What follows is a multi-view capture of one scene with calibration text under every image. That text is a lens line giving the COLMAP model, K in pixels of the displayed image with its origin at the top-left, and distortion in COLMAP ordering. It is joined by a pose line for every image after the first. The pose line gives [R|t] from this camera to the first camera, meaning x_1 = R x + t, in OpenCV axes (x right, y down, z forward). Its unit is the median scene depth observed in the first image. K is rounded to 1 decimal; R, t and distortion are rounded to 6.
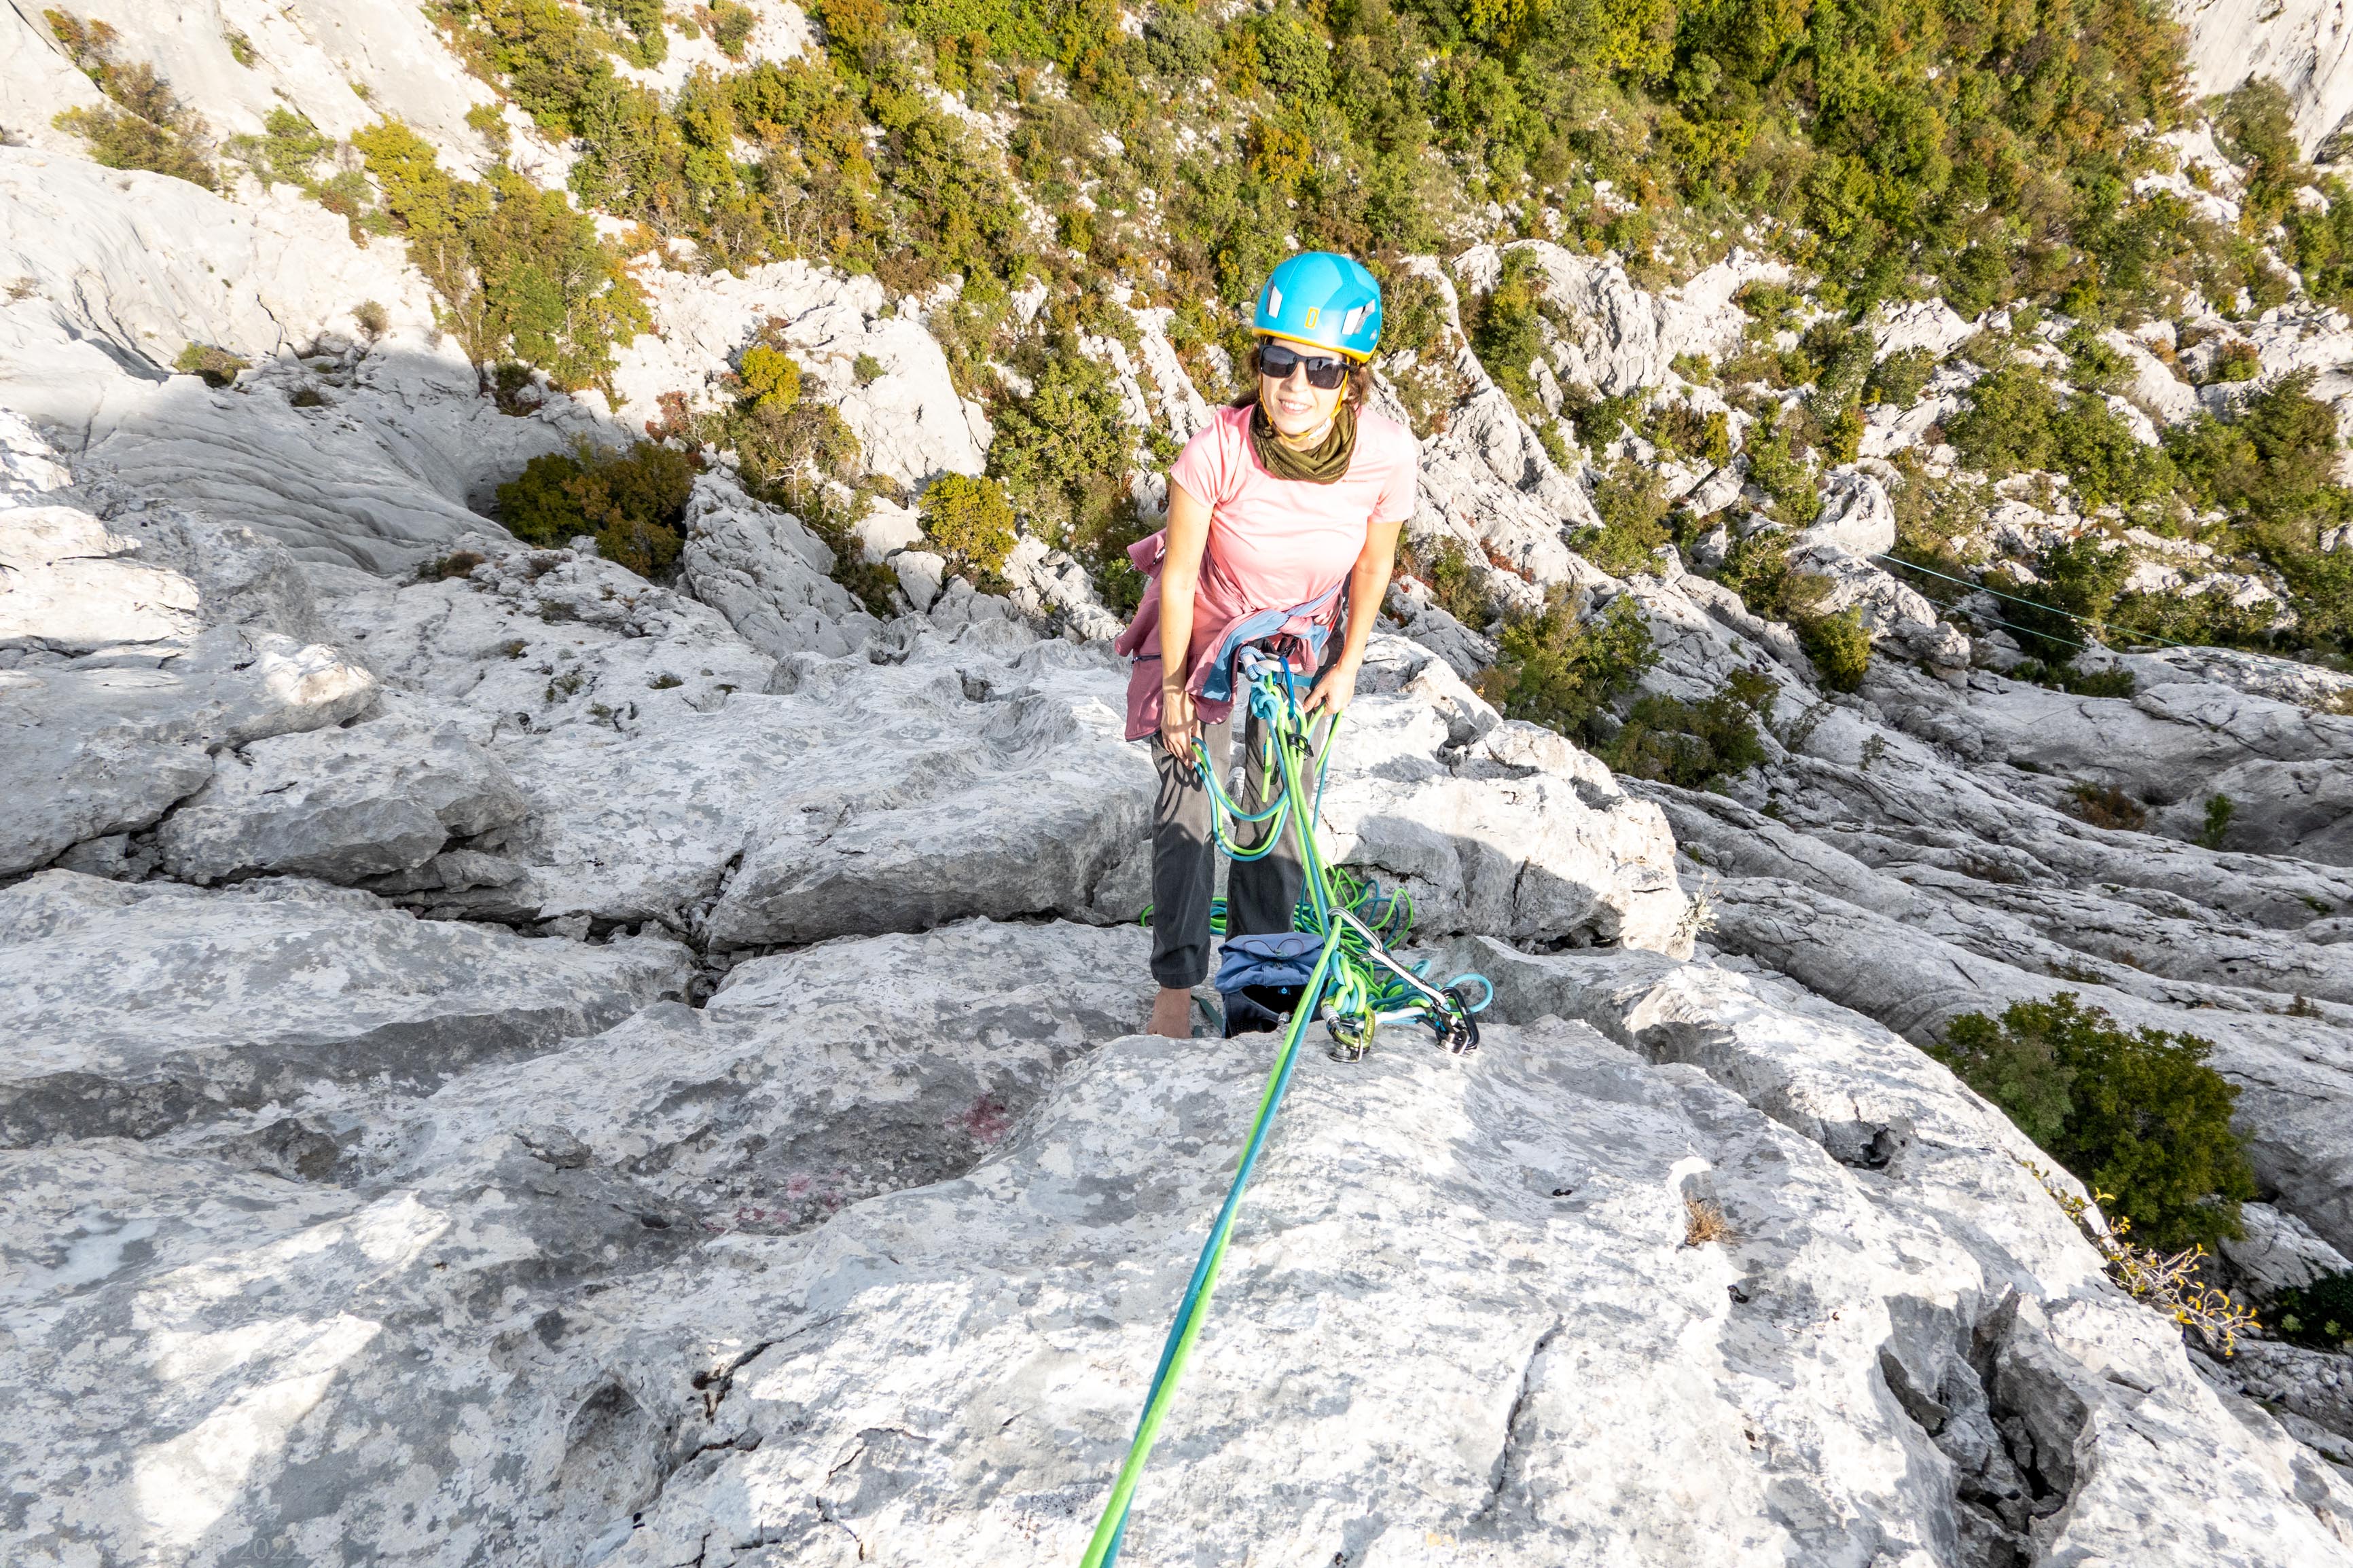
lens RADIAL K [[1558.4, 0, 1176.5], [0, 1558.4, 784.0], [0, 0, 1]] dist [-0.005833, -0.001390]
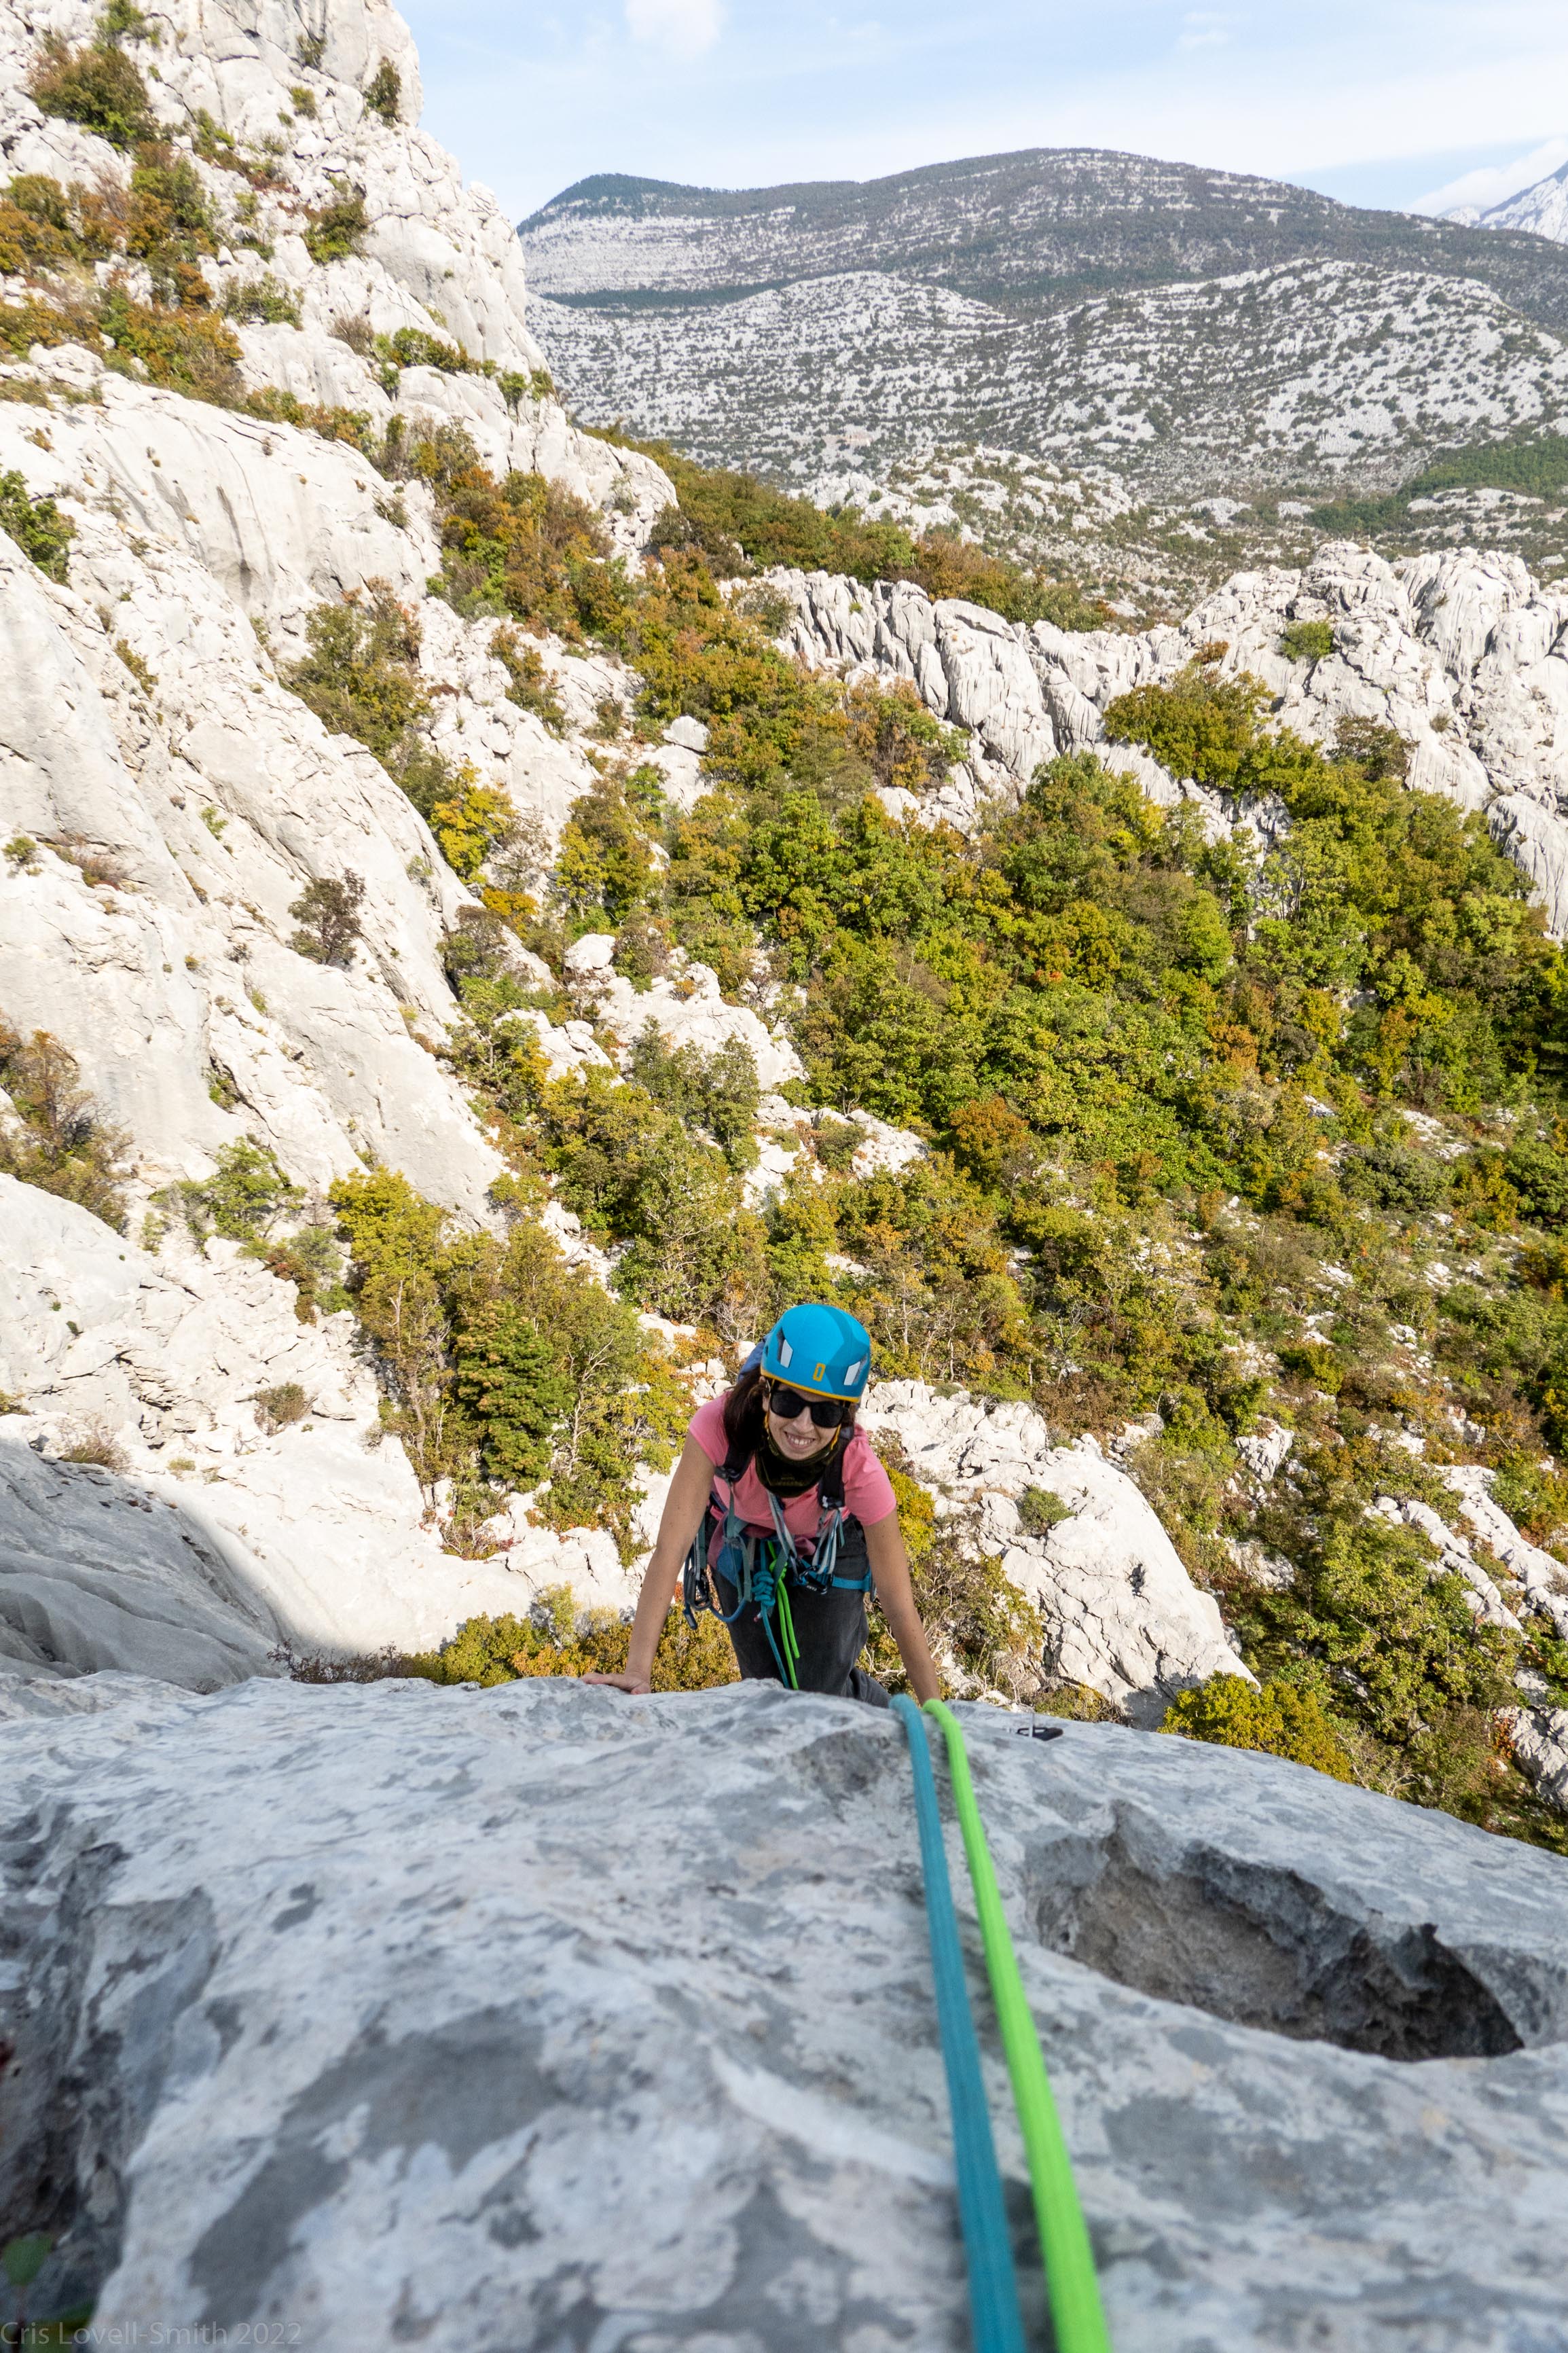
lens RADIAL K [[1558.4, 0, 784.0], [0, 1558.4, 1176.5], [0, 0, 1]] dist [-0.005833, -0.001390]
pose [[0.966107, -0.077974, -0.246083, -0.122683], [-0.077199, 0.822390, -0.563662, -0.026416], [0.246327, 0.563555, 0.788498, 0.390201]]
